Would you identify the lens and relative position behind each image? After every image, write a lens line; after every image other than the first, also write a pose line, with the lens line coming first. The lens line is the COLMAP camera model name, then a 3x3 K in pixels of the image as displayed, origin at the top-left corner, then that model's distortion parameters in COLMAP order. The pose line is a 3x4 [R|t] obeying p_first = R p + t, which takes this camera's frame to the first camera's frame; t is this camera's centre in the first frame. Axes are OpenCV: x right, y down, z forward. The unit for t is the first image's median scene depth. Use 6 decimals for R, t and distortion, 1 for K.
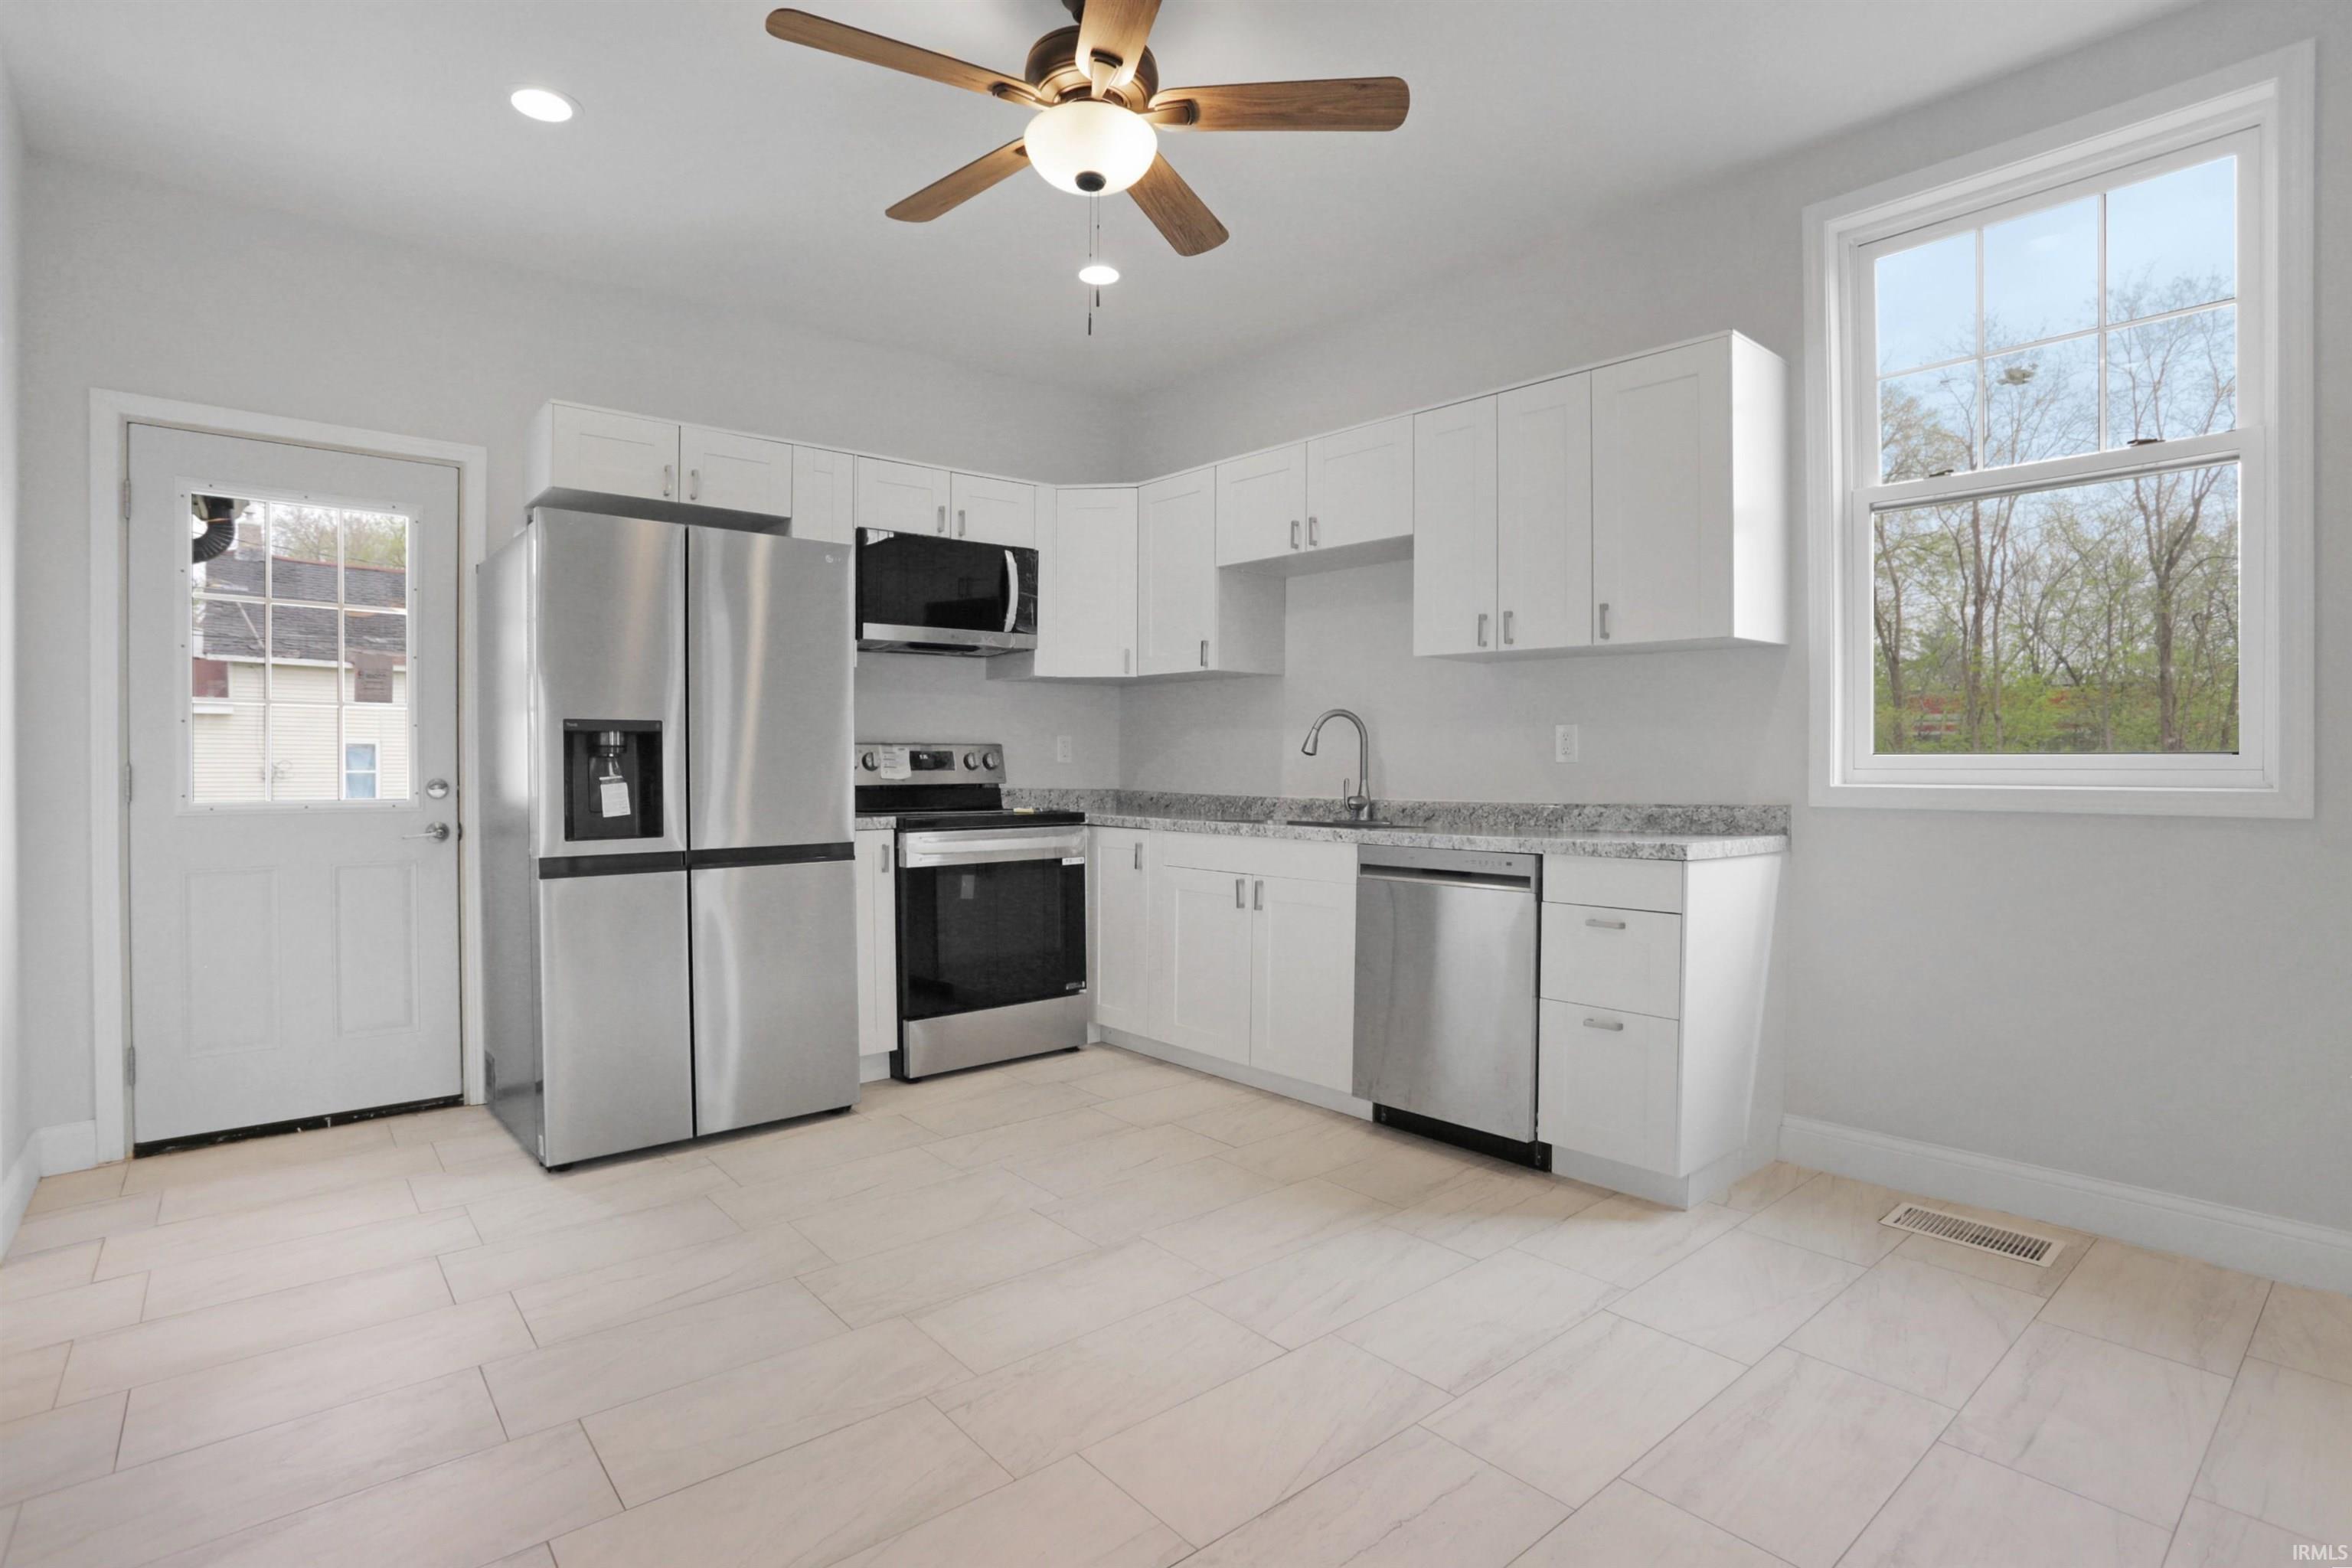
lens RADIAL K [[1171.2, 0, 1160.0], [0, 1171.2, 770.1], [0, 0, 1]] dist [-0.041171, 0.001444]
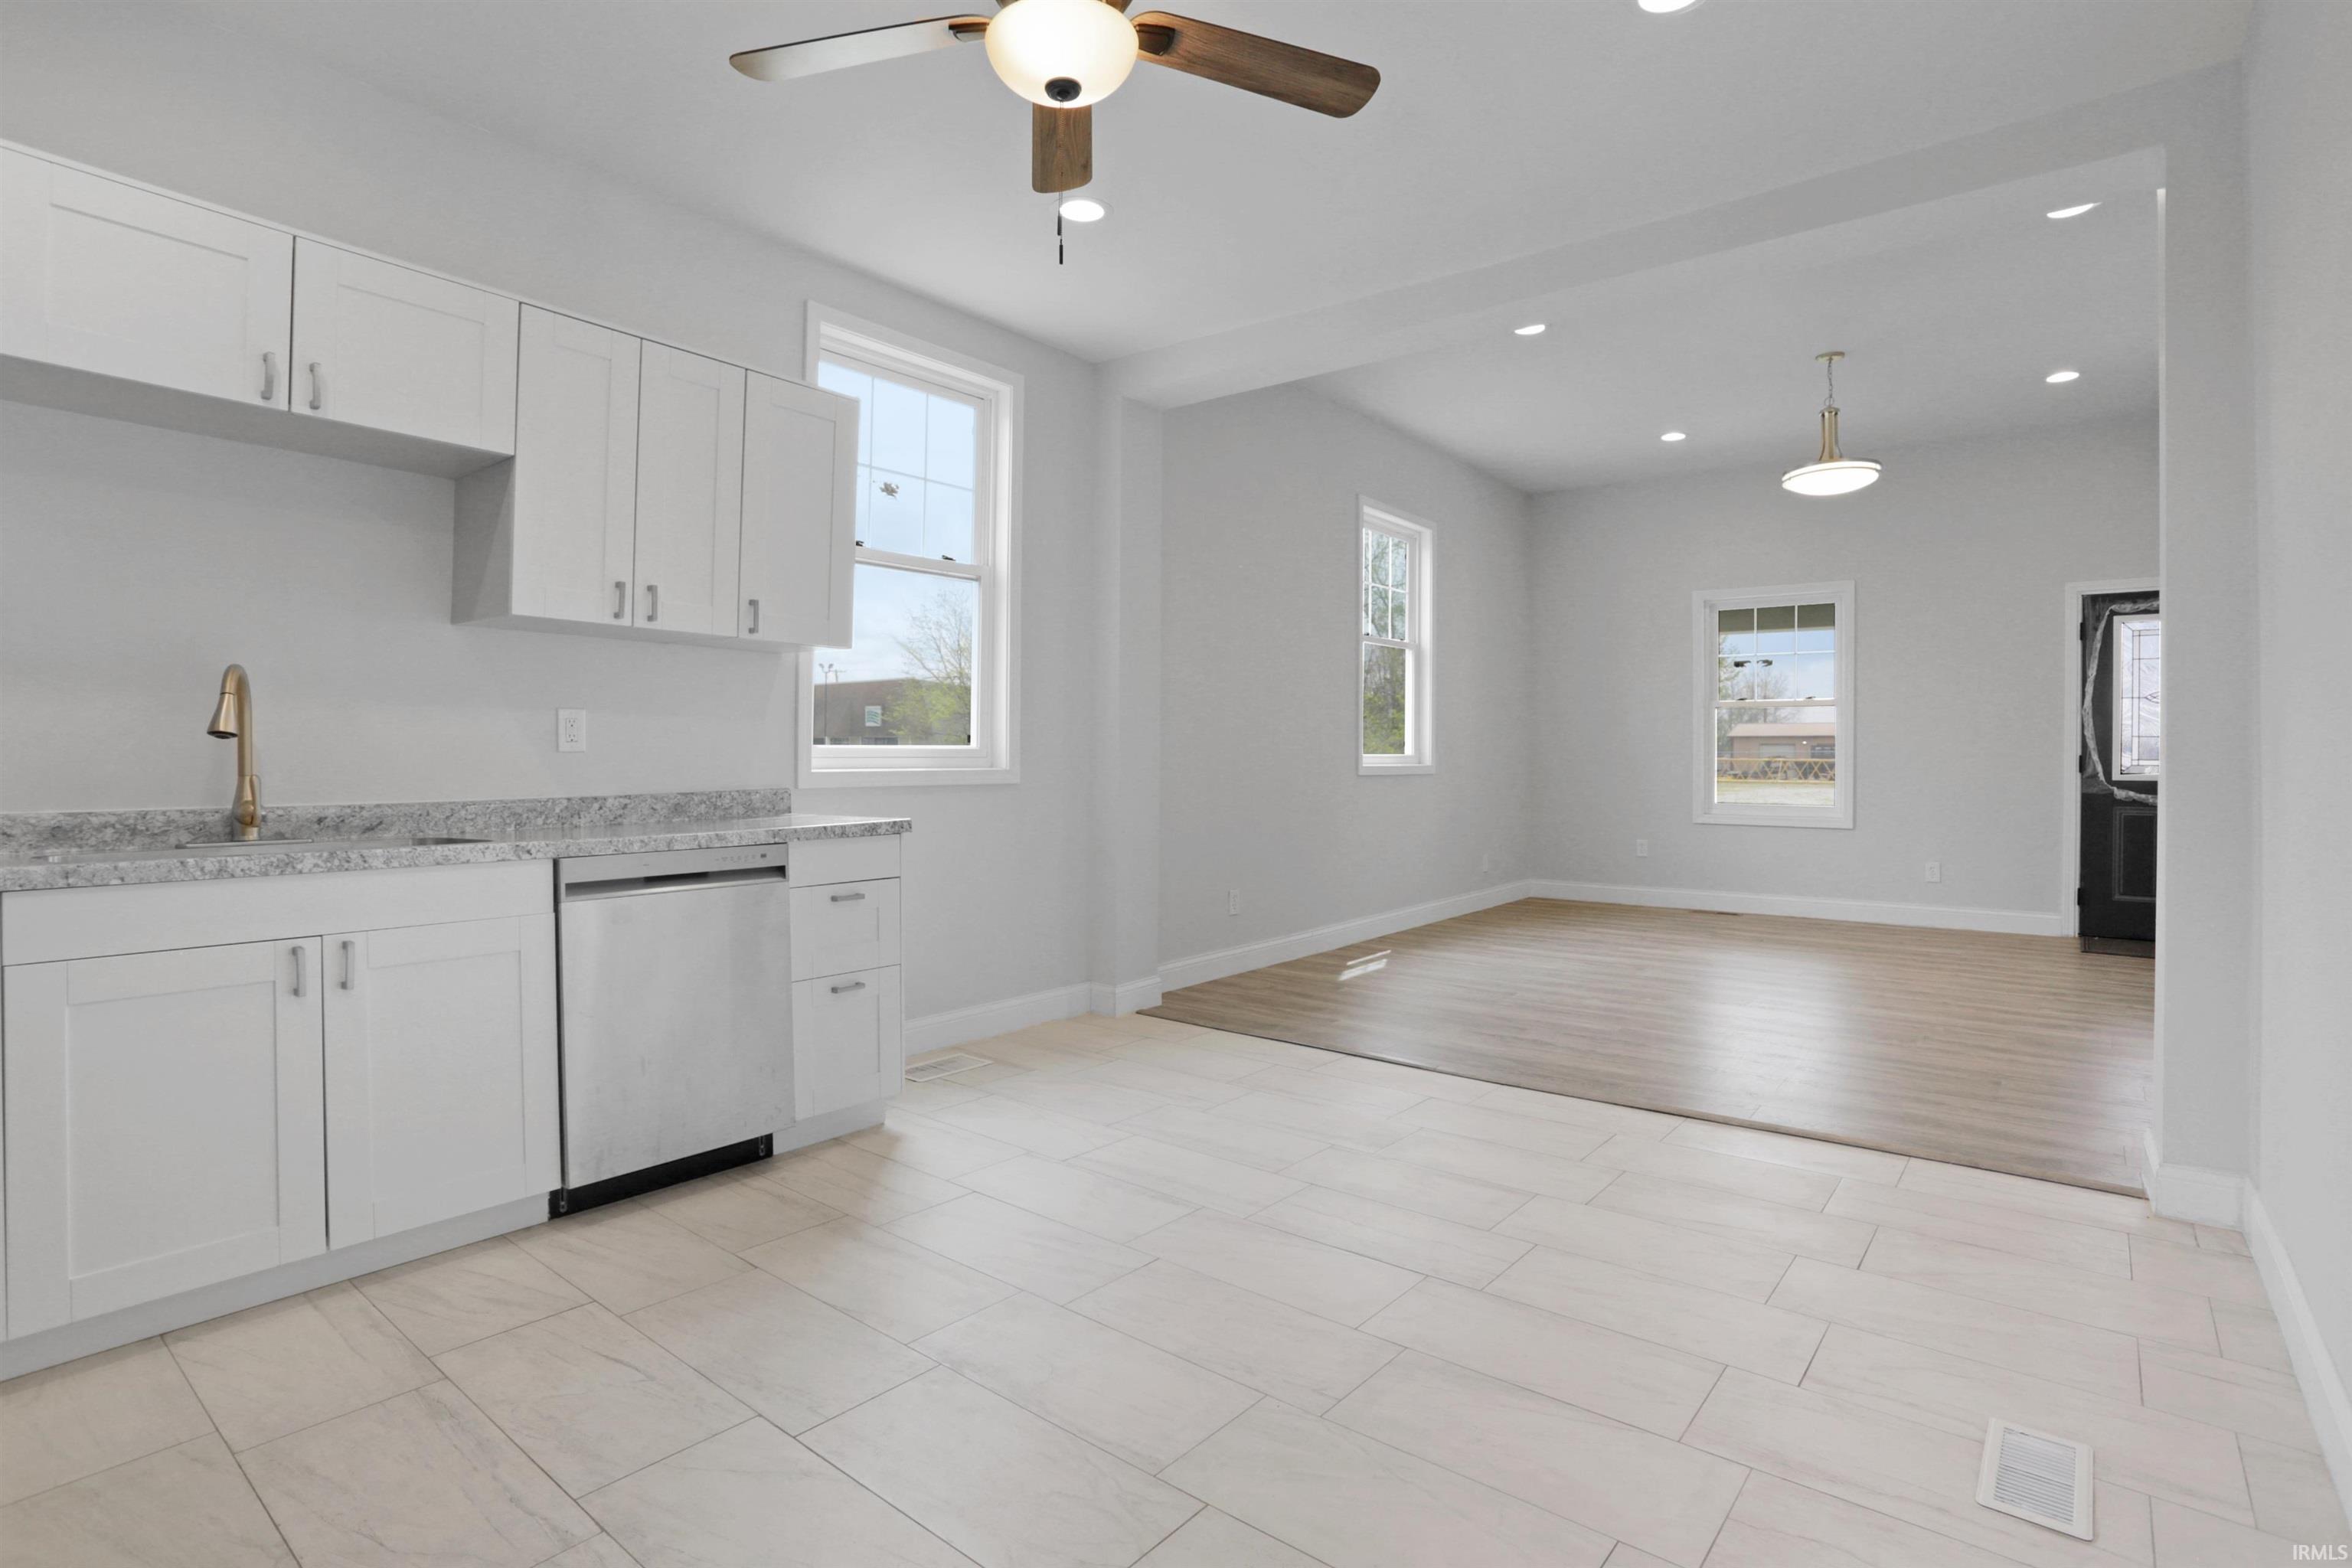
lens RADIAL K [[1145.2, 0, 1206.5], [0, 1145.2, 752.4], [0, 0, 1]] dist [-0.043458, 0.004468]
pose [[-0.203801, 0.000653, 0.979012, -0.580470], [0.000180, 1.000000, -0.000630, -0.004940], [-0.979012, 0.000048, -0.203801, 0.675327]]
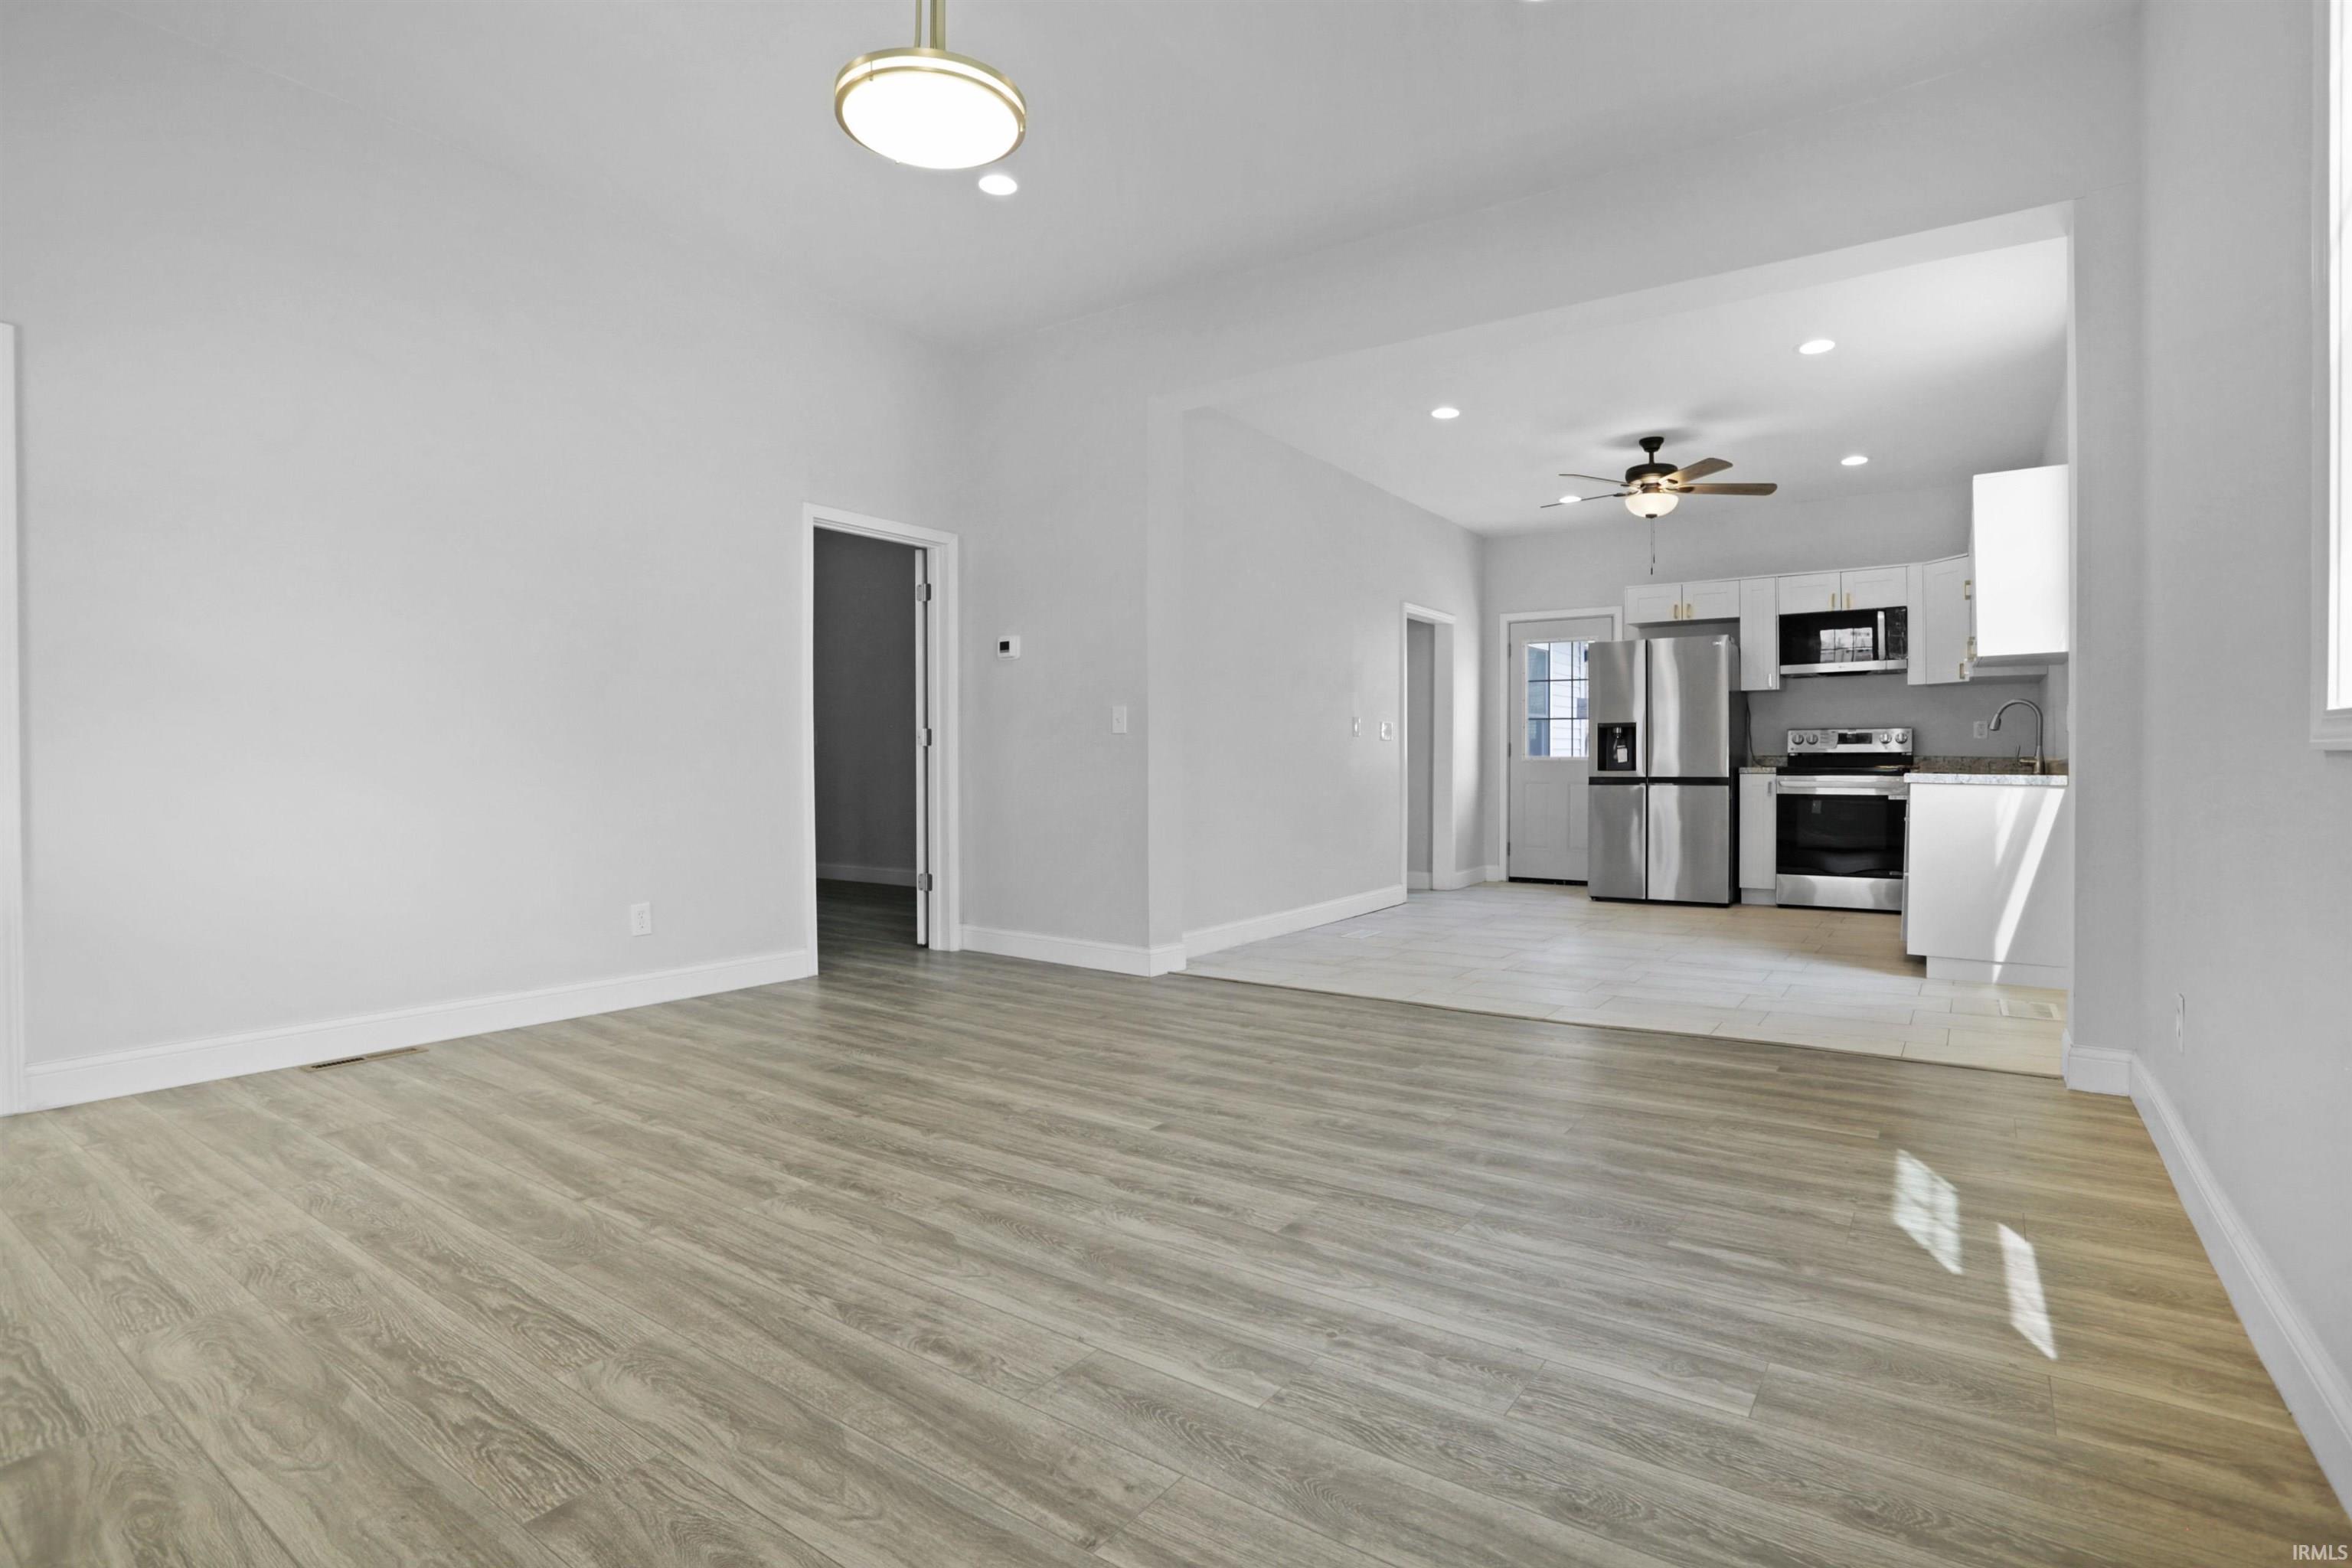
lens RADIAL K [[1145.2, 0, 1192.0], [0, 1145.2, 773.5], [0, 0, 1]] dist [-0.043458, 0.004468]
pose [[0.248975, 0.012116, -0.968434, 1.404702], [-0.003915, 0.999926, 0.011503, 0.034318], [0.968502, 0.000928, 0.249004, -0.411768]]
